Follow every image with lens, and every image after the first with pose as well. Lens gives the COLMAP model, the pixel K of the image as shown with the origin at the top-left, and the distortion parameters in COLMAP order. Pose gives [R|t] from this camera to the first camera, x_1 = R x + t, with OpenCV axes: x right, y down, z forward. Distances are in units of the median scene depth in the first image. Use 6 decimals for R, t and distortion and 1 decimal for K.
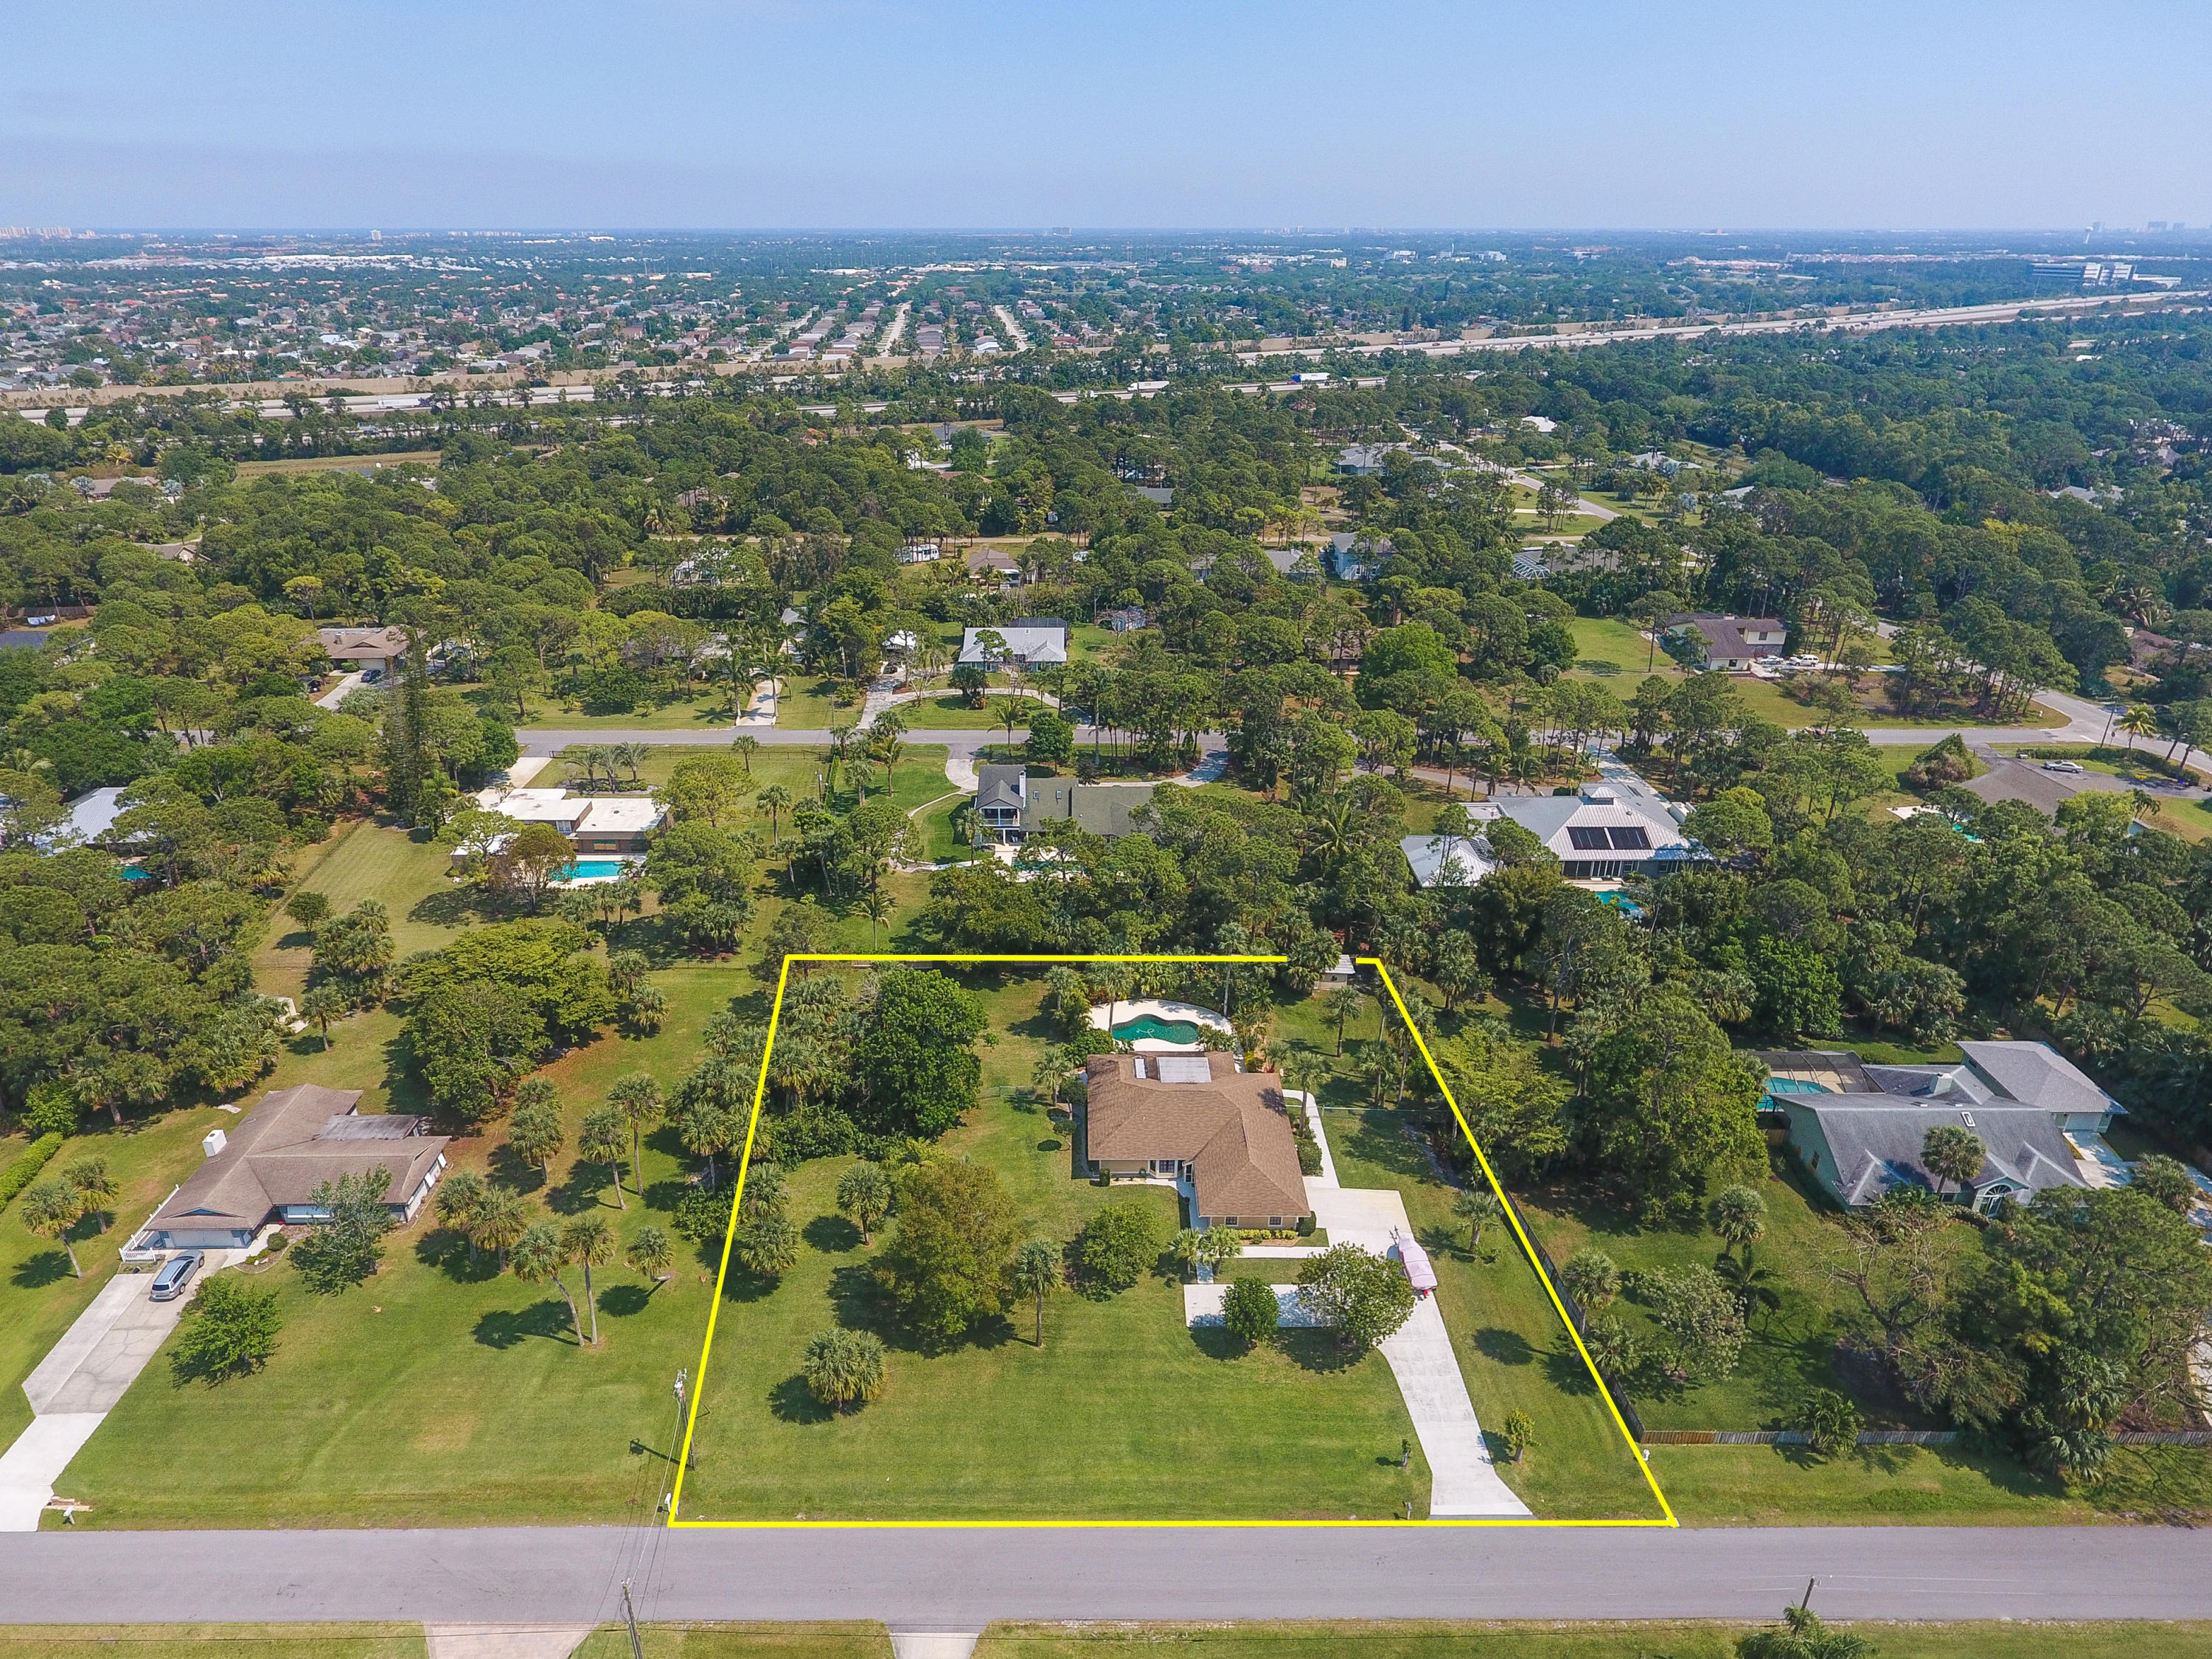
lens RADIAL K [[1307.1, 0, 1079.1], [0, 1307.1, 824.6], [0, 0, 1]] dist [-0.003905, -0.000422]
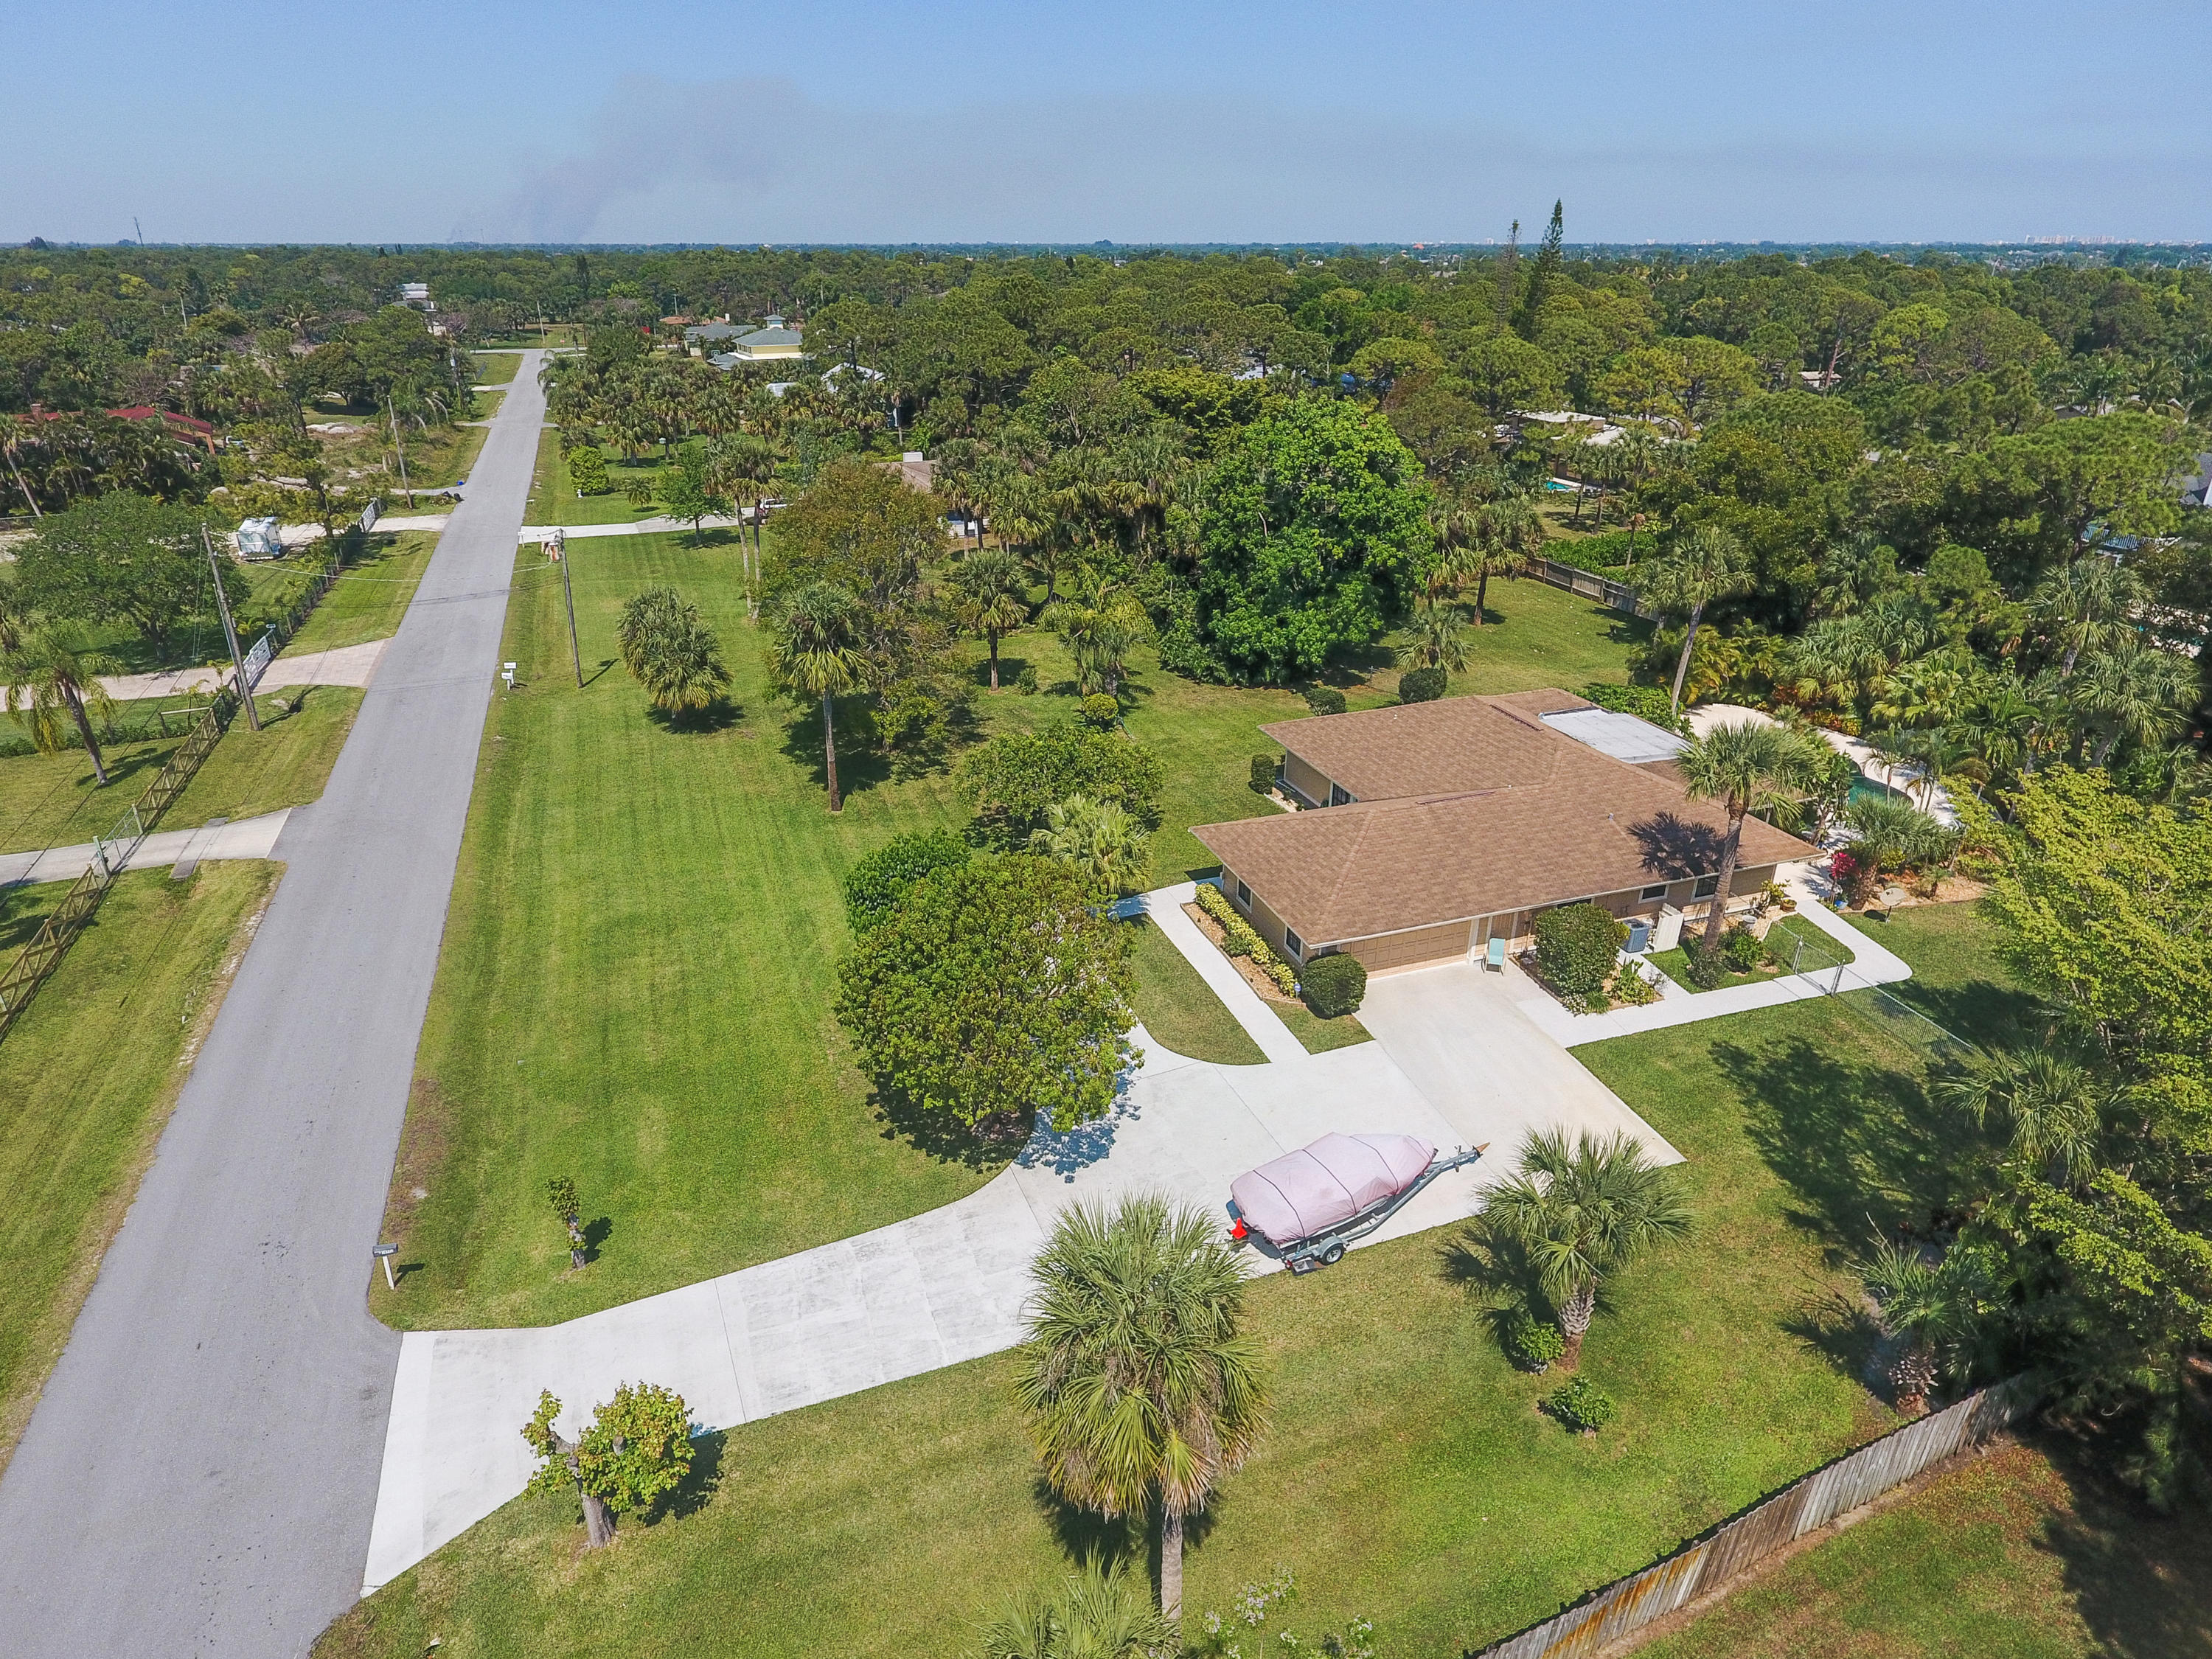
lens RADIAL K [[1322.2, 0, 1078.2], [0, 1322.2, 816.3], [0, 0, 1]] dist [0.003138, 0.000442]
pose [[0.326827, 0.374585, -0.867681, 0.492233], [-0.391261, 0.889354, 0.236567, 0.218161], [0.860290, 0.262173, 0.437226, 0.821419]]
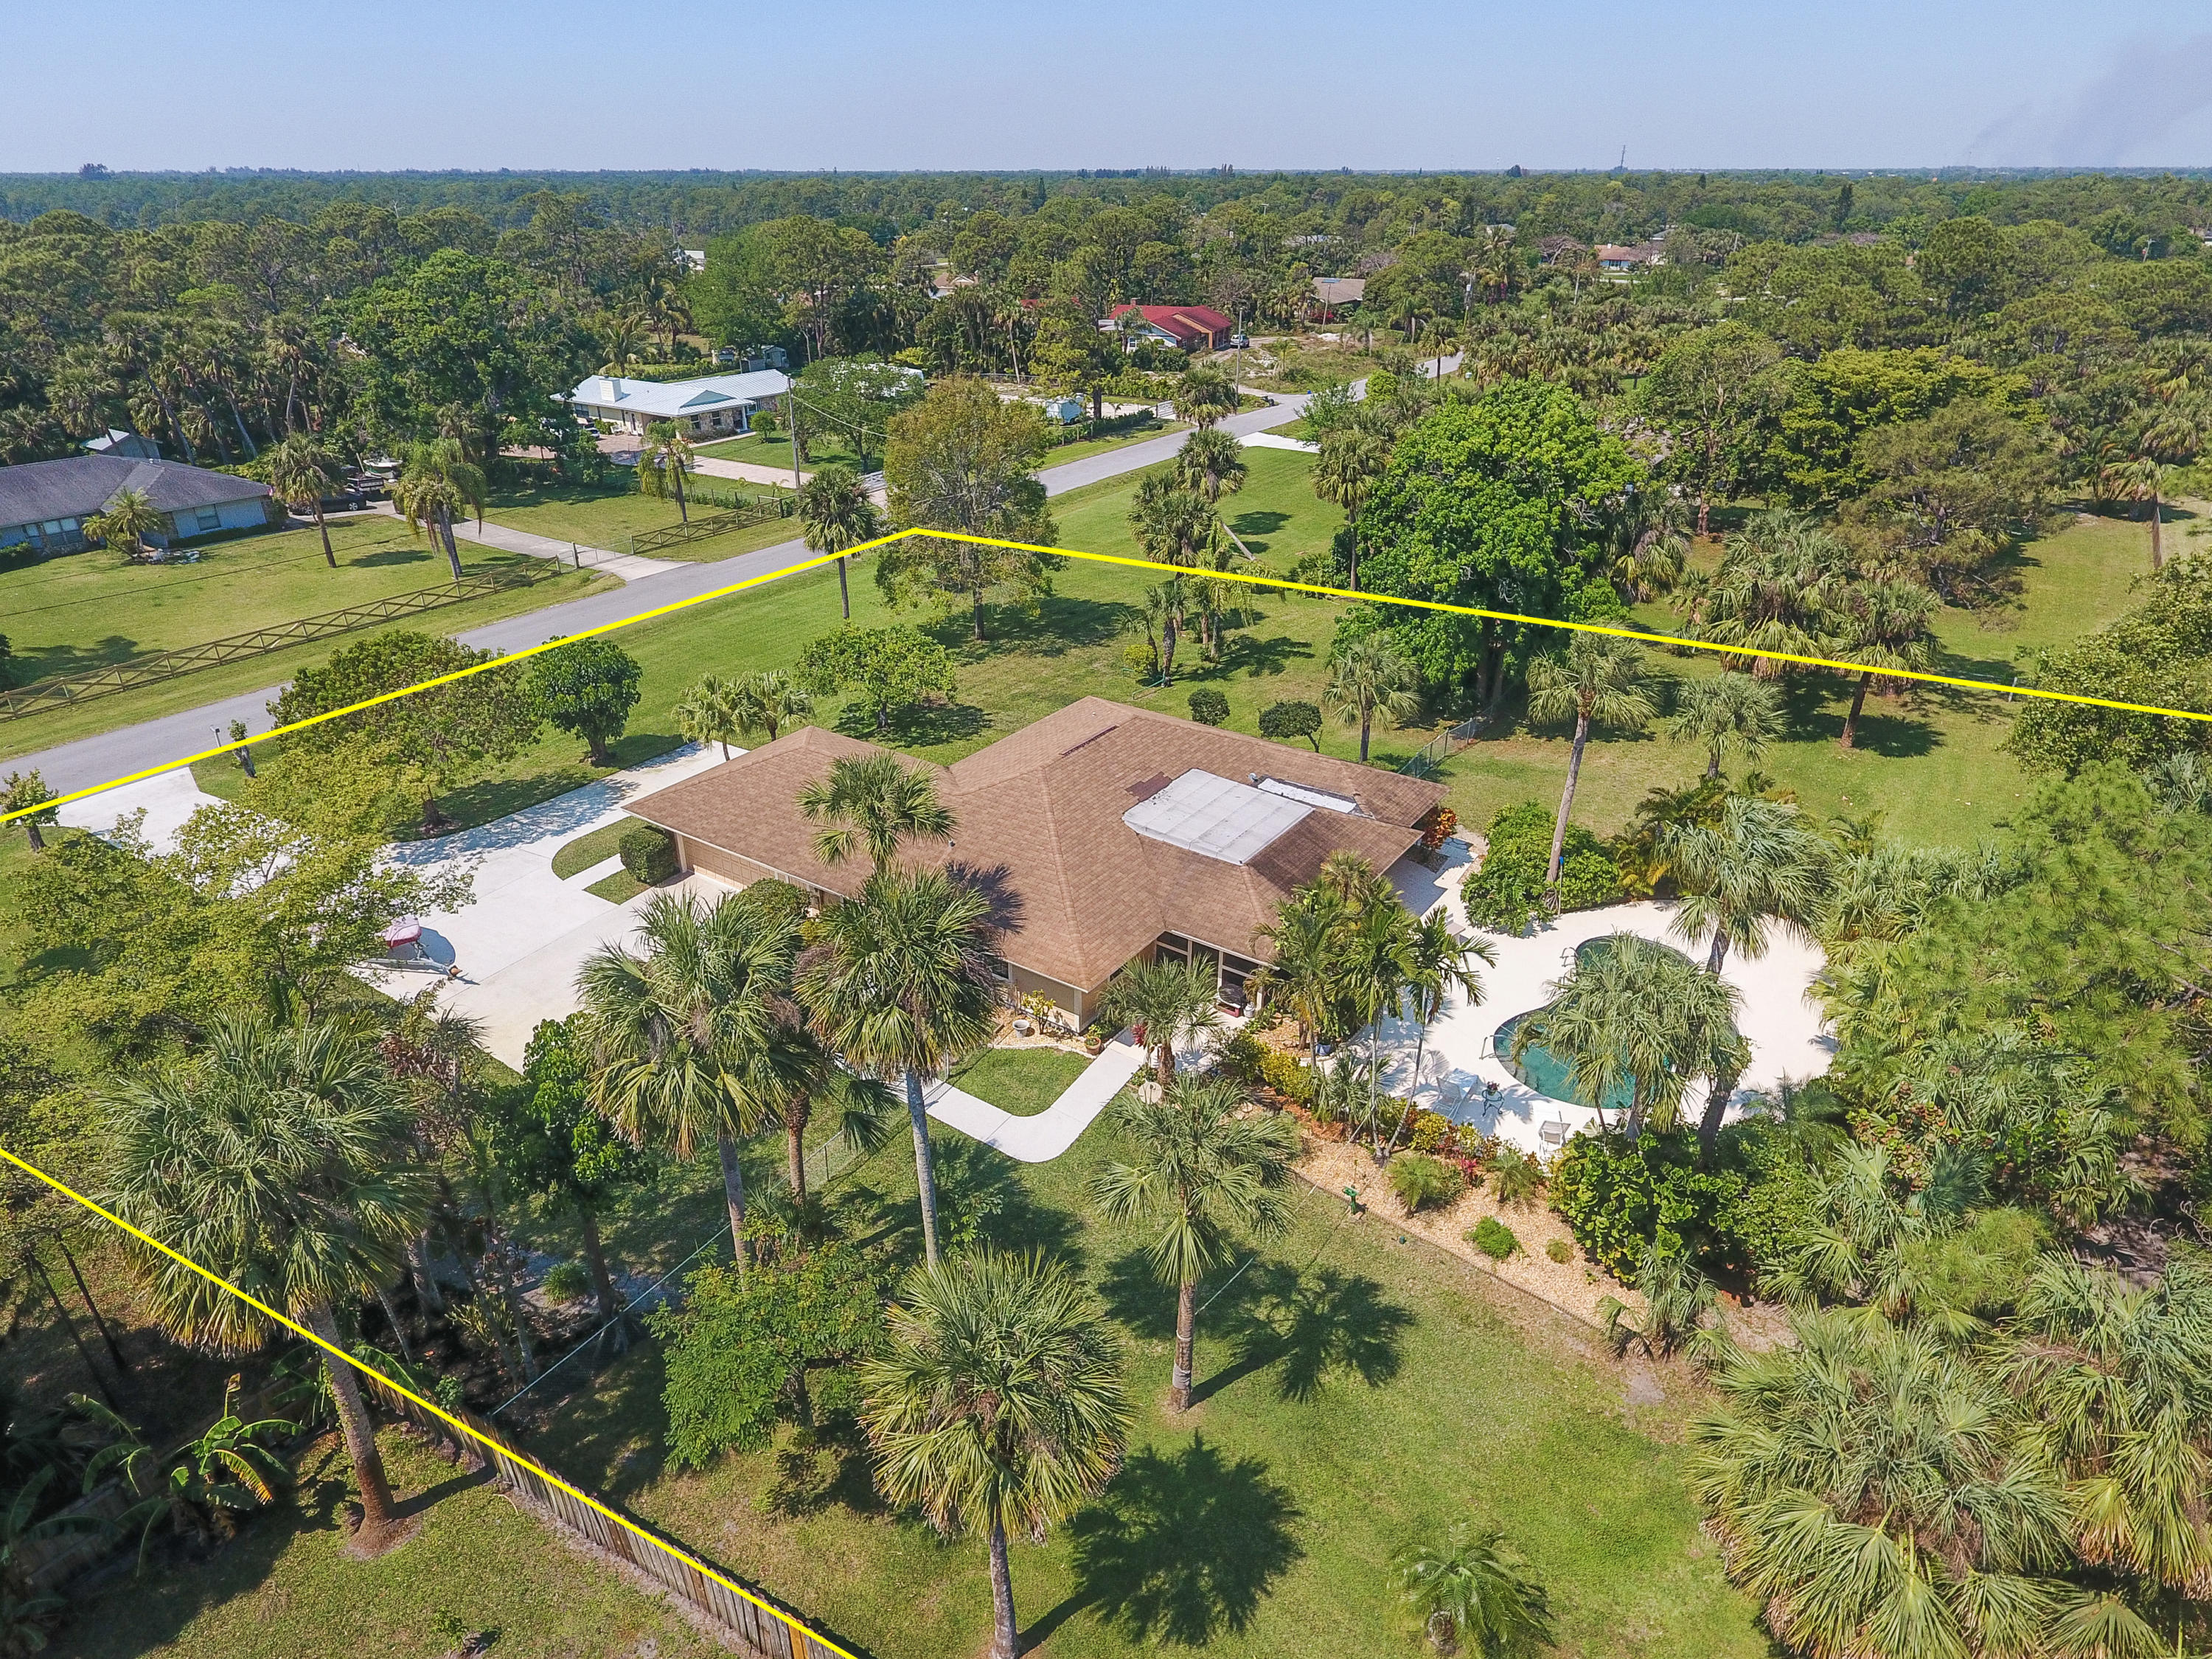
lens RADIAL K [[1322.2, 0, 1078.2], [0, 1322.2, 816.3], [0, 0, 1]] dist [0.003138, 0.000442]
pose [[-0.579194, 0.357901, -0.732422, 0.431786], [-0.337165, 0.712841, 0.614961, -0.013495], [0.742195, 0.603129, -0.292201, 1.314447]]
